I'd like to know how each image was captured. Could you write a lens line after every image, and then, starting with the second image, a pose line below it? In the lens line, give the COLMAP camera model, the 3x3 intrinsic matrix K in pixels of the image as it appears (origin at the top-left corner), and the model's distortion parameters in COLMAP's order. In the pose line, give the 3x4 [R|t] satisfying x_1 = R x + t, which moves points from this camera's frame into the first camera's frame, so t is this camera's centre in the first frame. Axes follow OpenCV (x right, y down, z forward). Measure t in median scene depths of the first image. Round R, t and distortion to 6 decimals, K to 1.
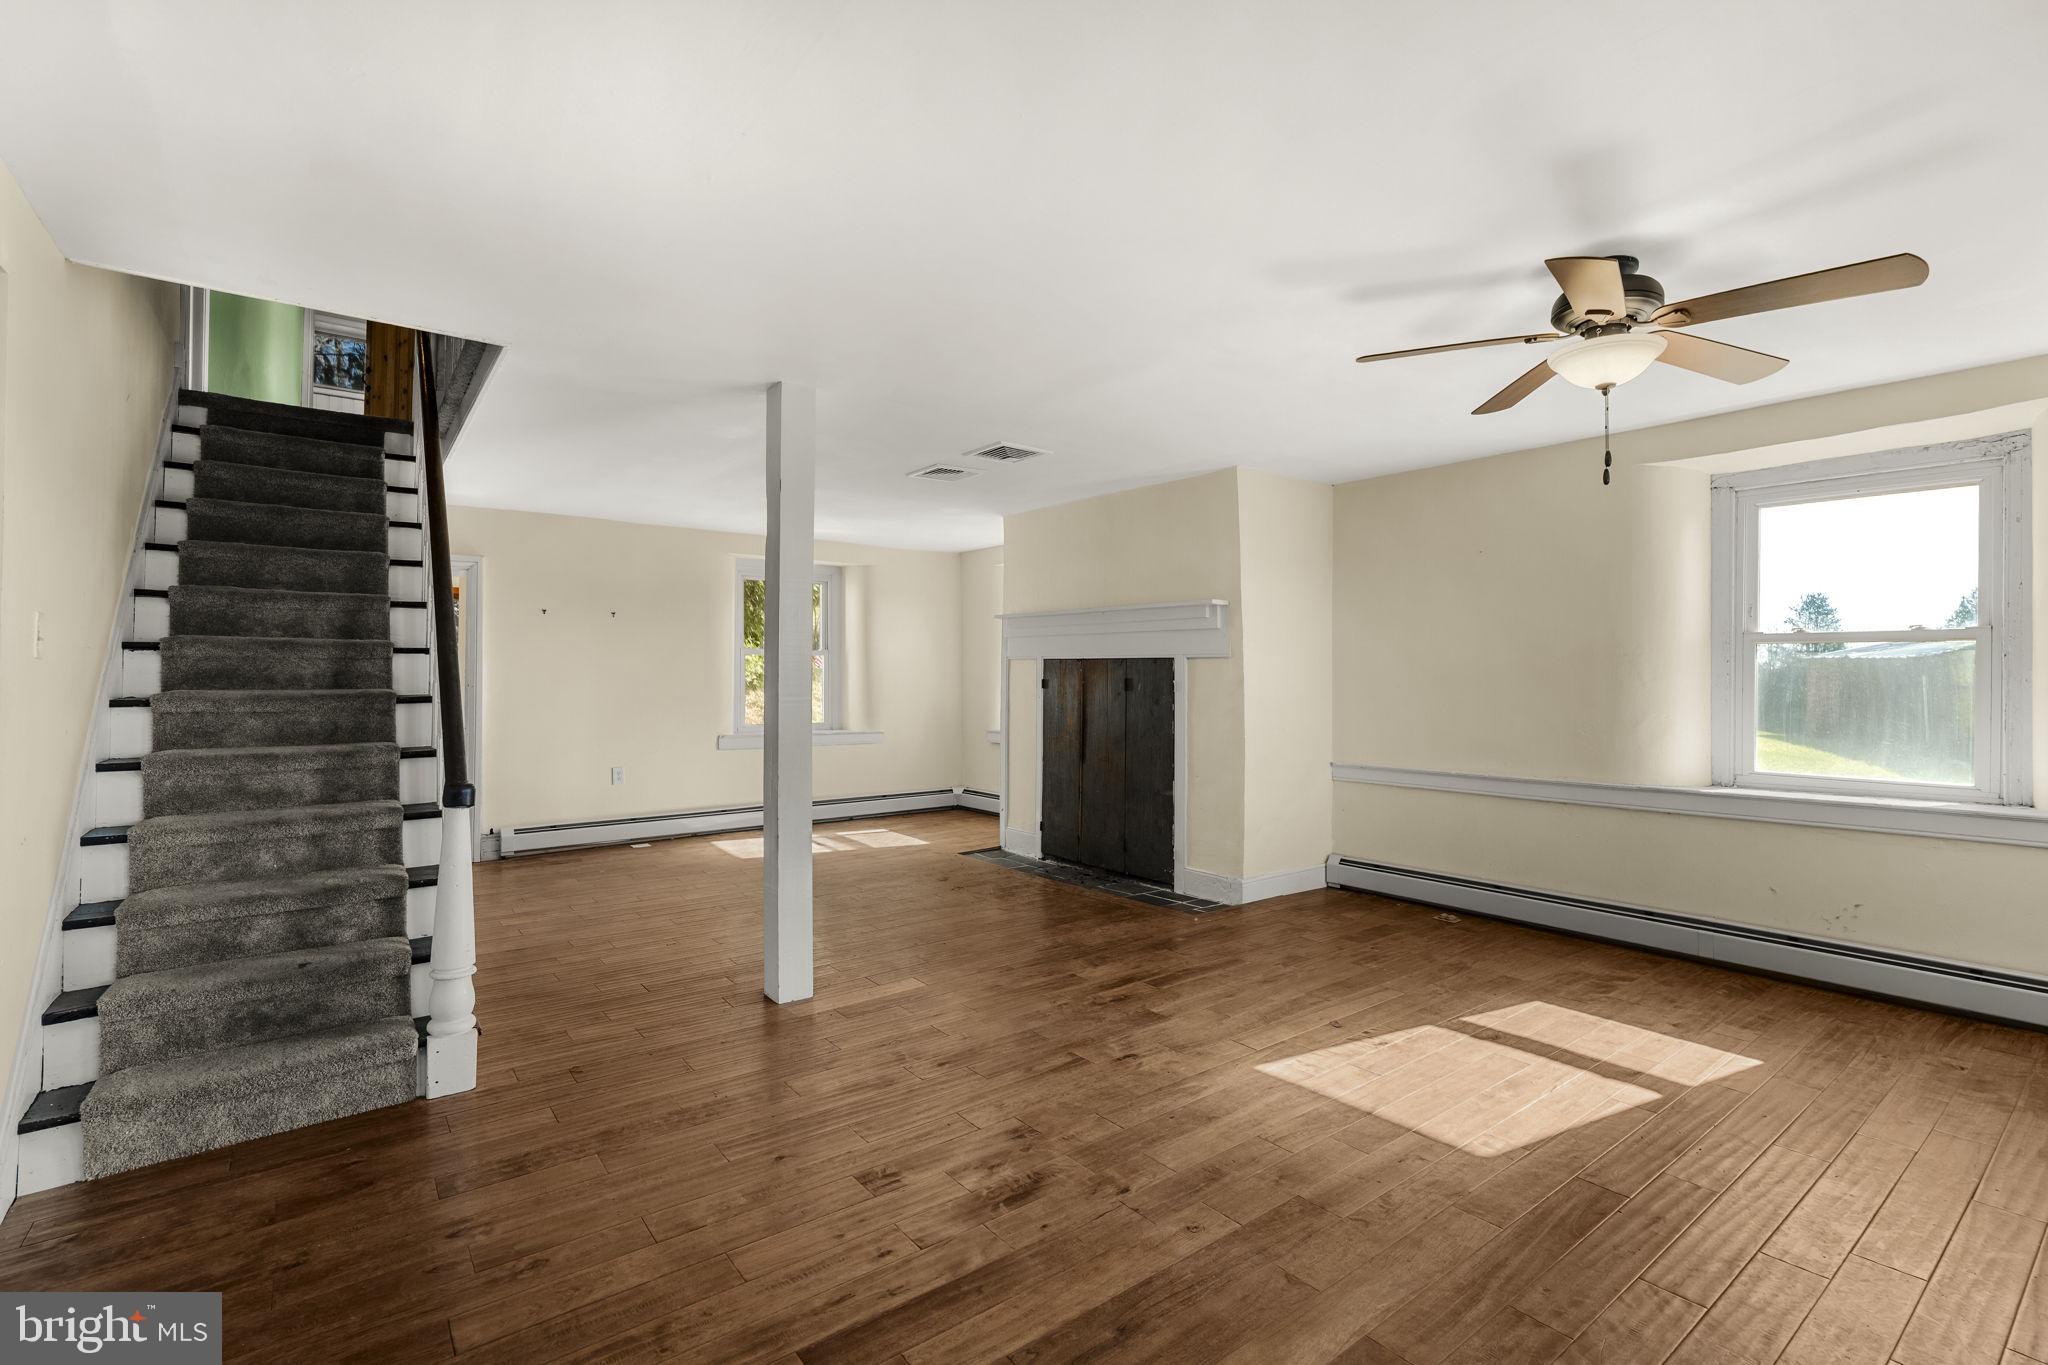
lens RADIAL K [[919.5, 0, 1030.7], [0, 919.5, 684.8], [0, 0, 1]] dist [-0.008183, 0.000642]
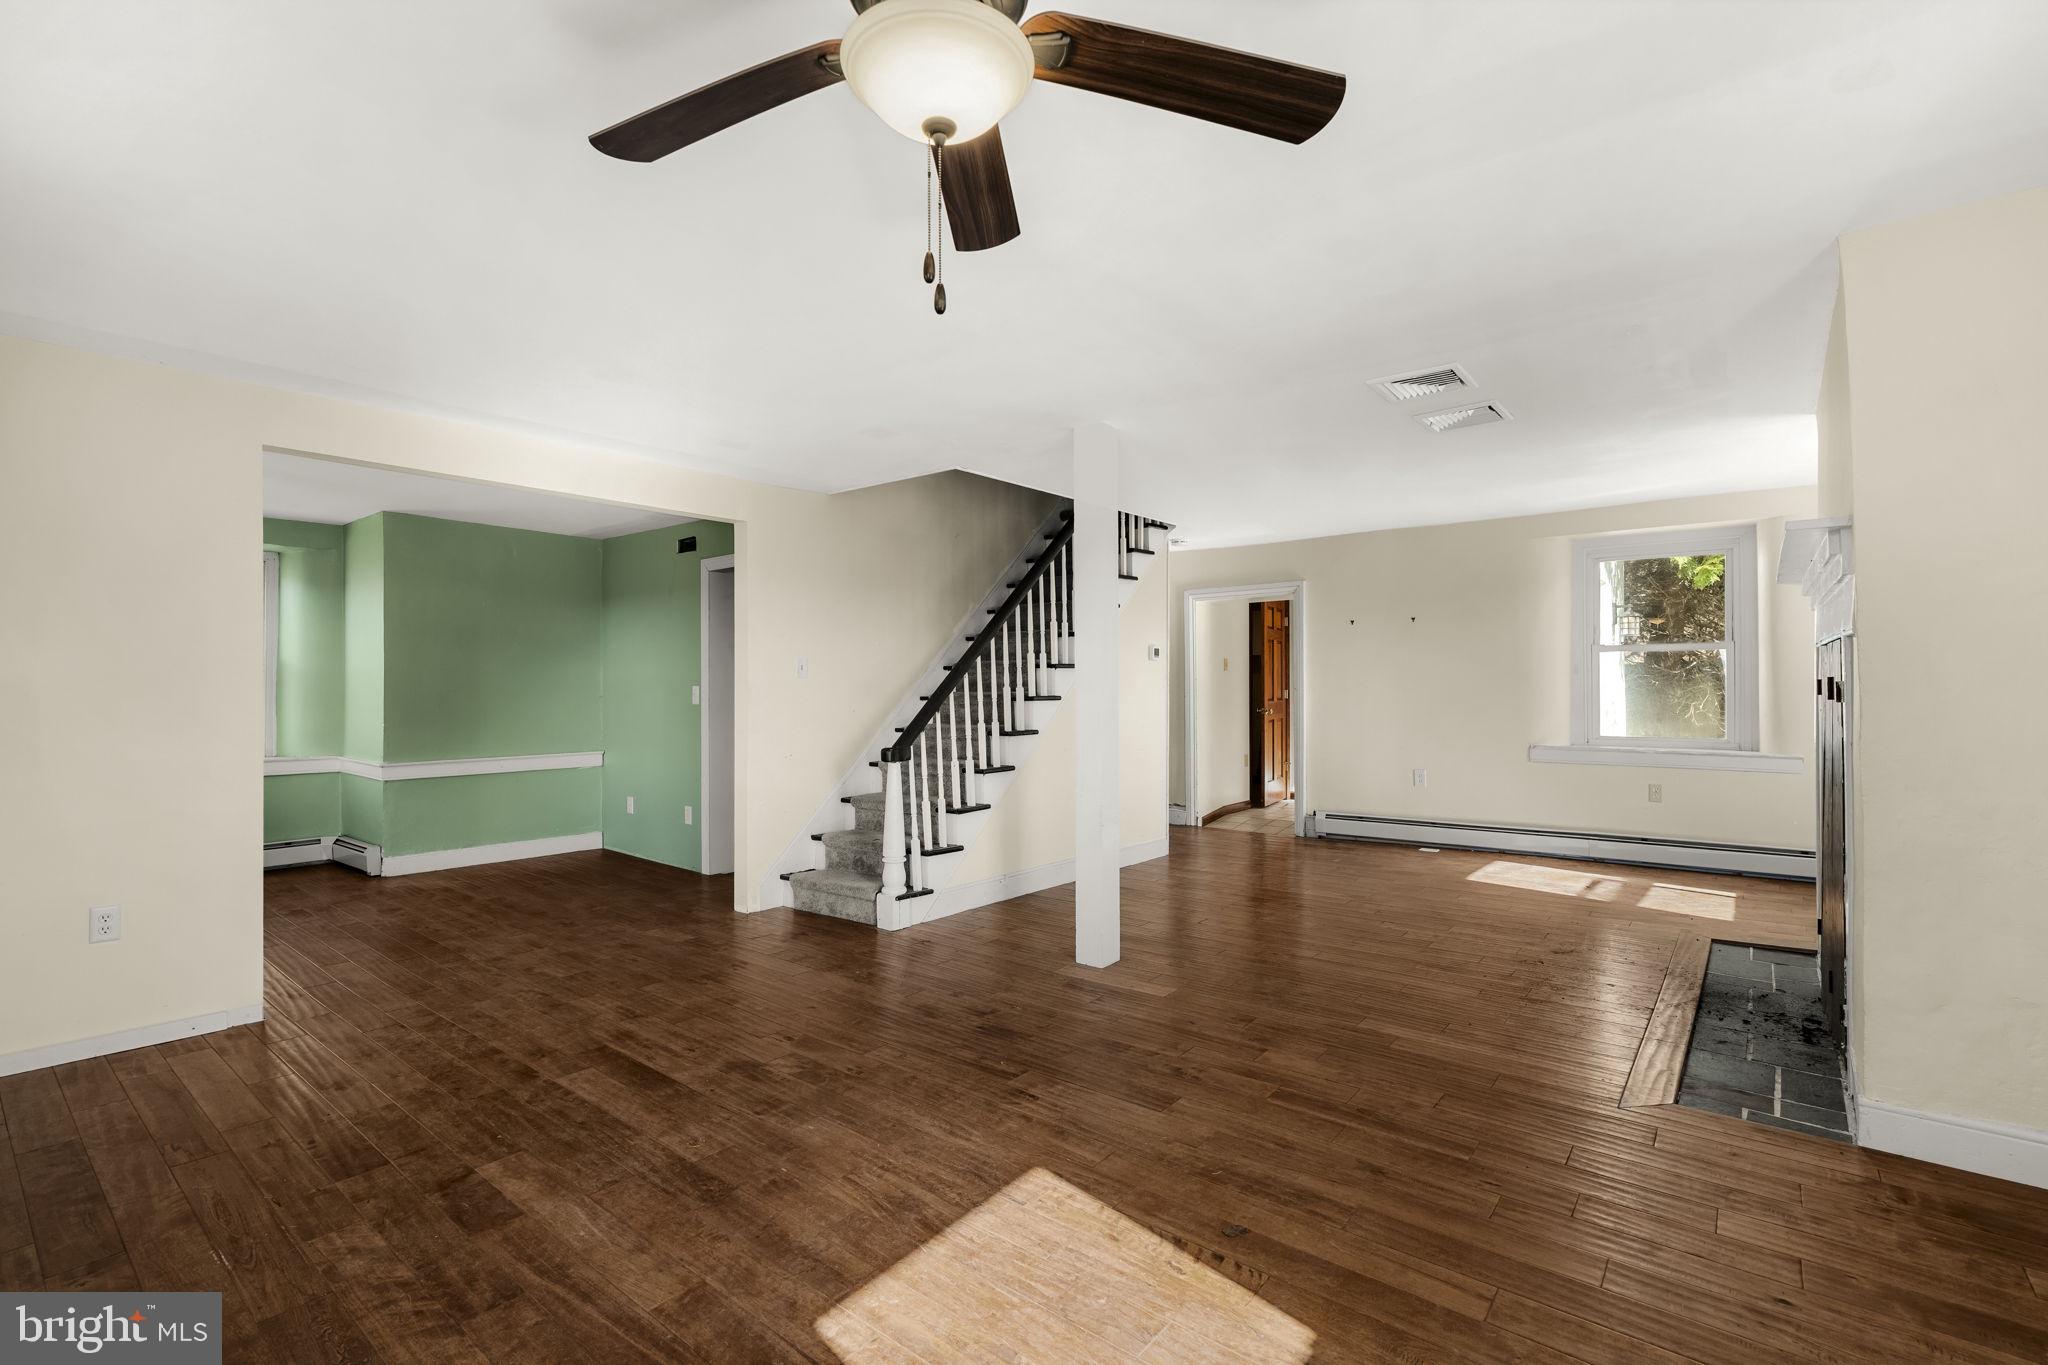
lens RADIAL K [[919.5, 0, 1030.7], [0, 919.5, 685.6], [0, 0, 1]] dist [-0.008183, 0.000642]
pose [[0.235326, -0.004040, -0.971908, 0.542184], [0.001446, 0.999992, -0.003807, 0.000701], [0.971915, -0.000510, 0.235330, 0.428809]]
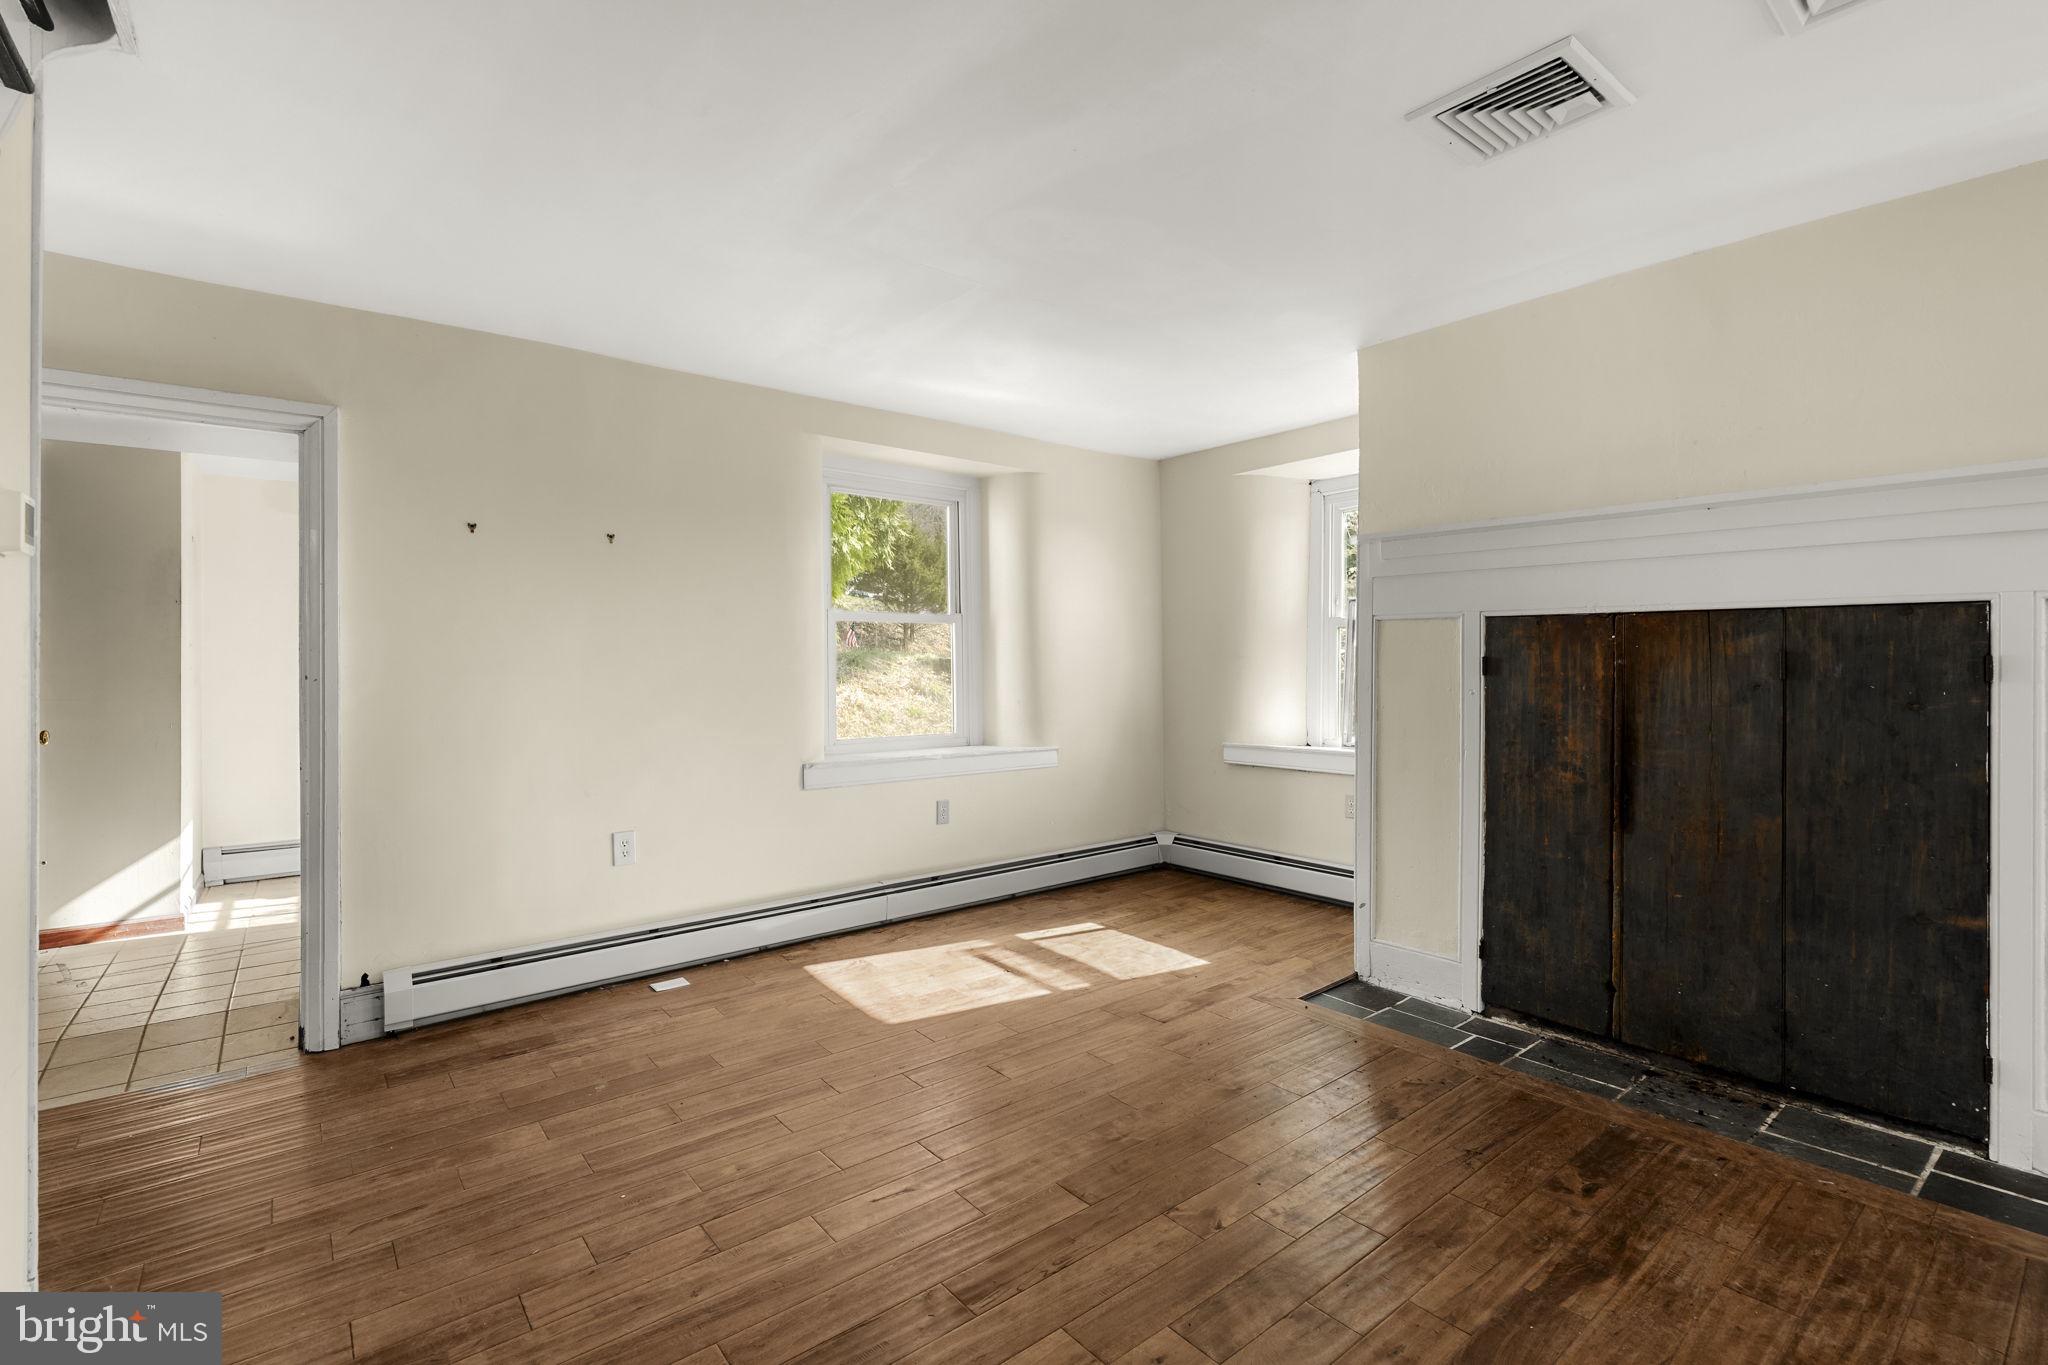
lens RADIAL K [[919.5, 0, 1026.9], [0, 919.5, 669.1], [0, 0, 1]] dist [-0.008183, 0.000642]
pose [[0.999647, -0.003939, 0.026277, -0.294615], [0.003997, 0.999990, -0.002149, 0.000501], [-0.026269, 0.002254, 0.999652, 0.594685]]
